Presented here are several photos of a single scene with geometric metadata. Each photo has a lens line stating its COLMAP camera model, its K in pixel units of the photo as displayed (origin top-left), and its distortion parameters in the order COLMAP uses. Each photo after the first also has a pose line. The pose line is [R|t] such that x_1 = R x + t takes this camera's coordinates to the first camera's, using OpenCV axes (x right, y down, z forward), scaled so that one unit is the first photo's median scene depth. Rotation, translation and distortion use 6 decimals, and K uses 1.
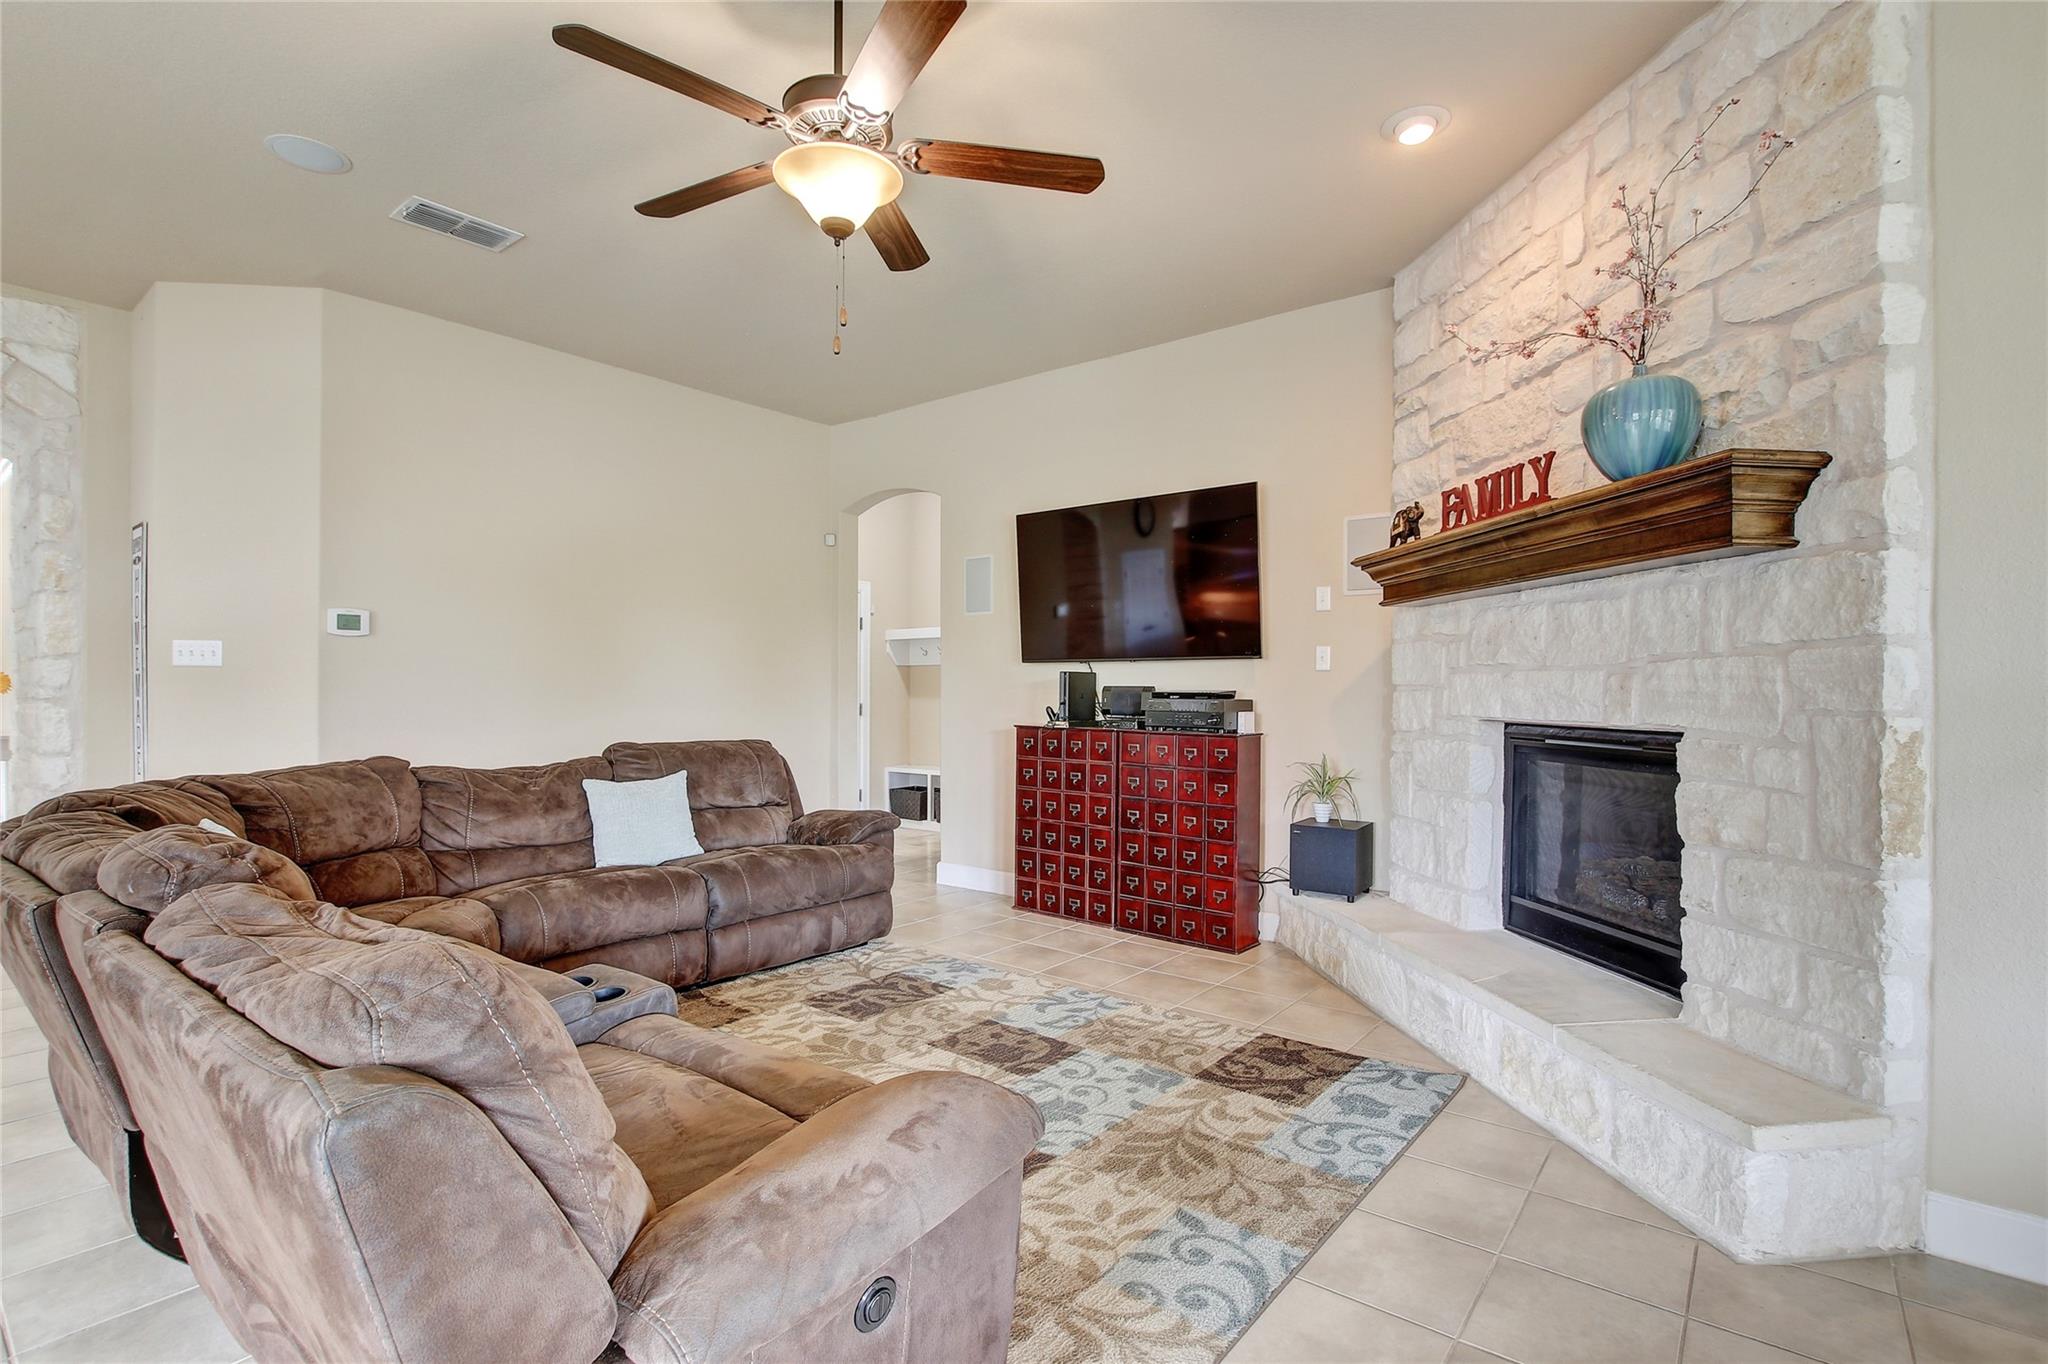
lens RADIAL K [[961.1, 0, 1022.2], [0, 961.1, 675.6], [0, 0, 1]] dist [-0.019469, 0.001639]
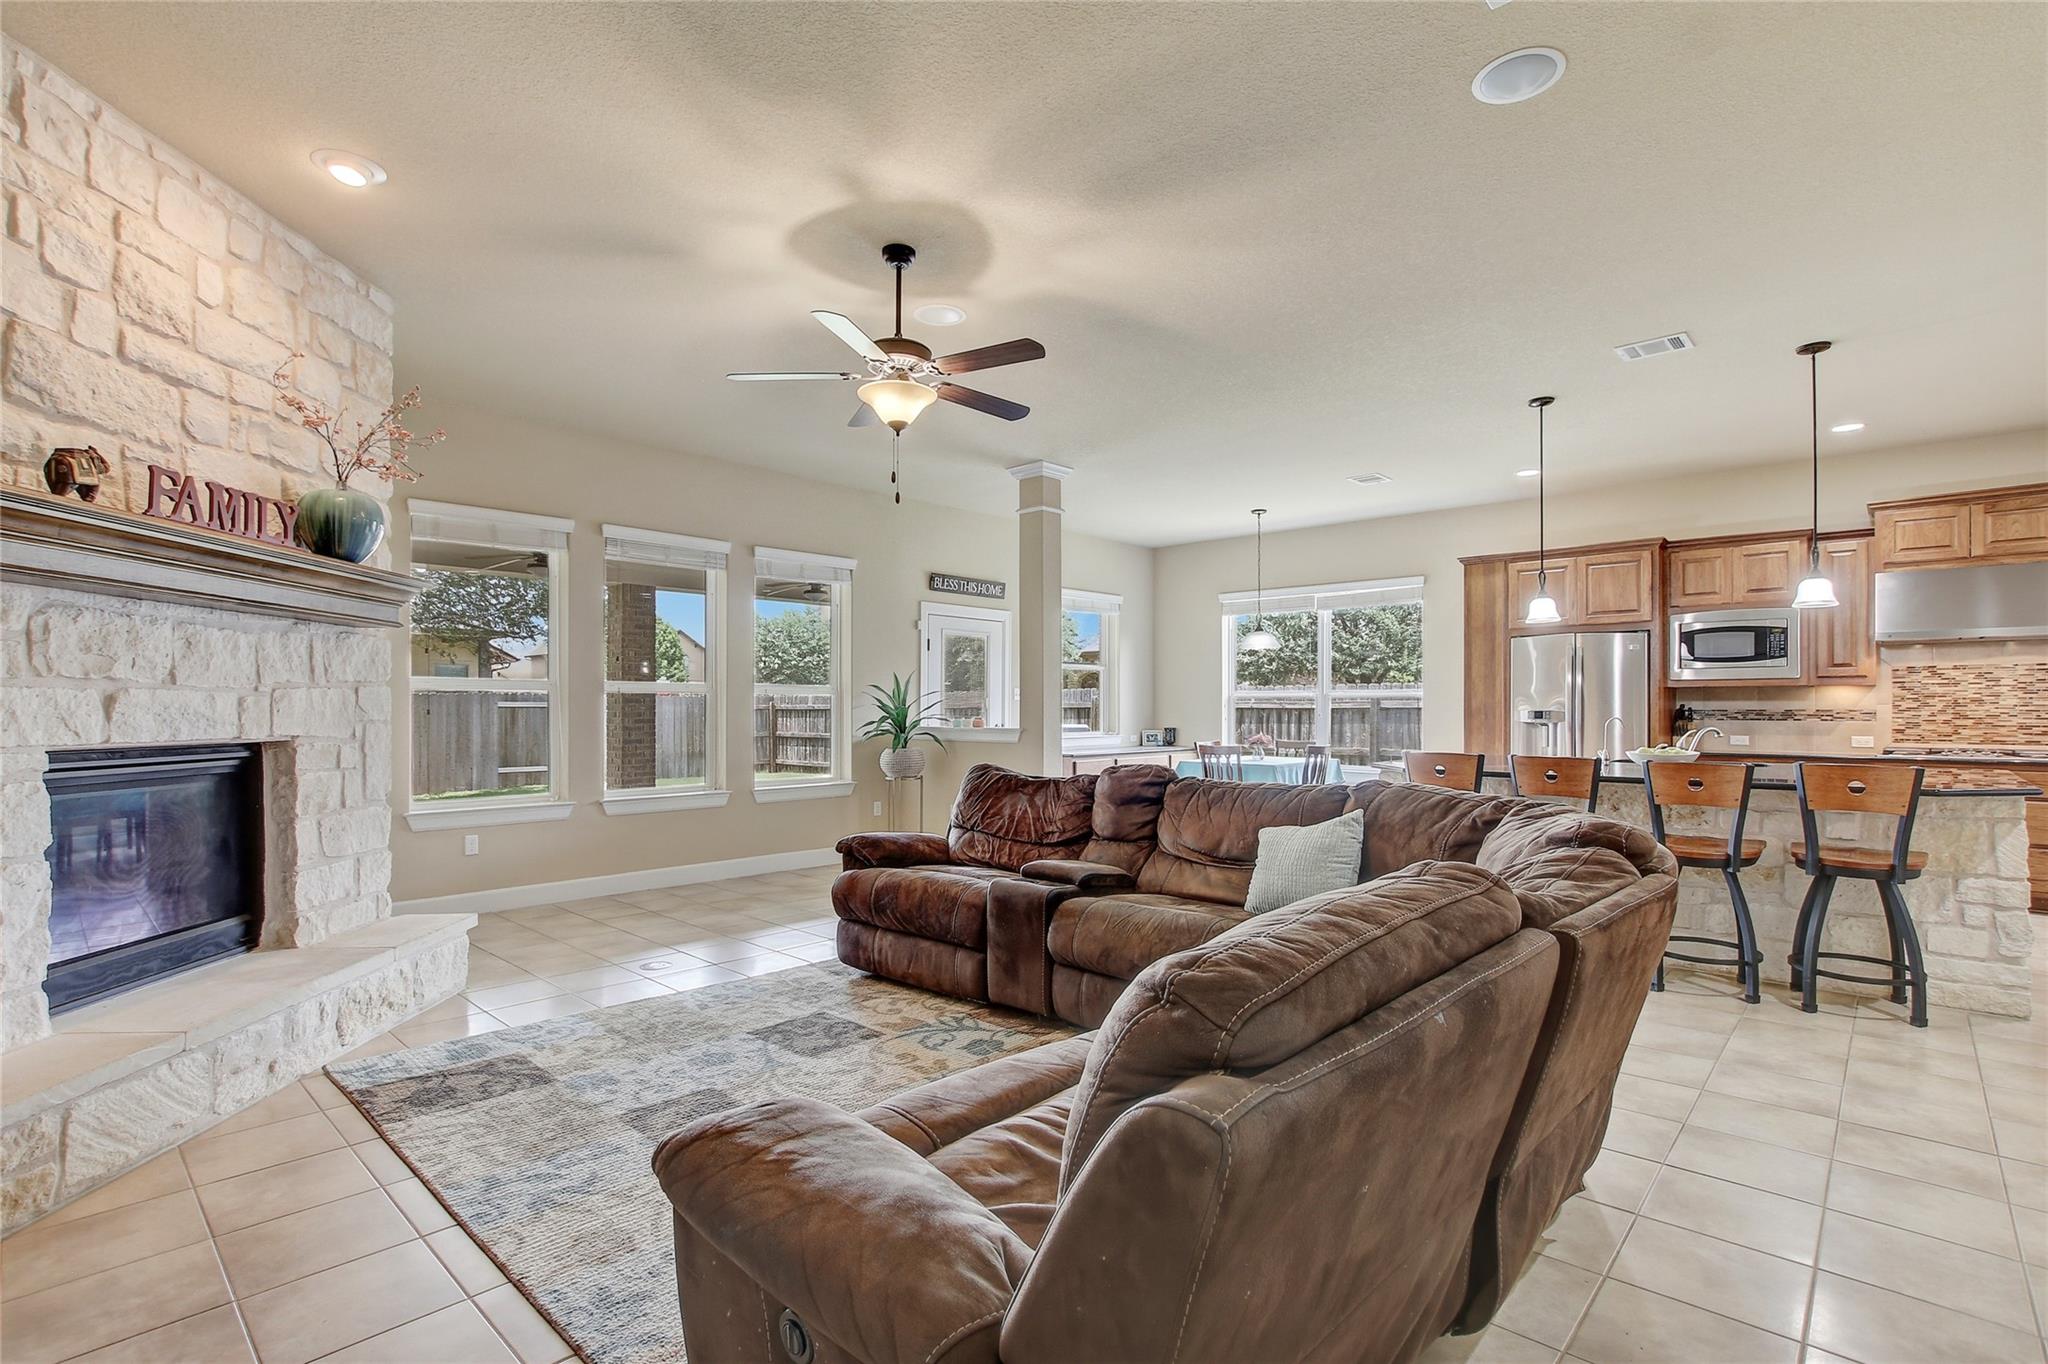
lens RADIAL K [[954.1, 0, 1032.6], [0, 954.1, 708.9], [0, 0, 1]] dist [-0.015525, 0.001933]
pose [[-0.996971, -0.000965, 0.077770, -0.410980], [-0.002222, 0.999868, -0.016073, 0.028326], [-0.077744, -0.016197, -0.996842, 1.957067]]
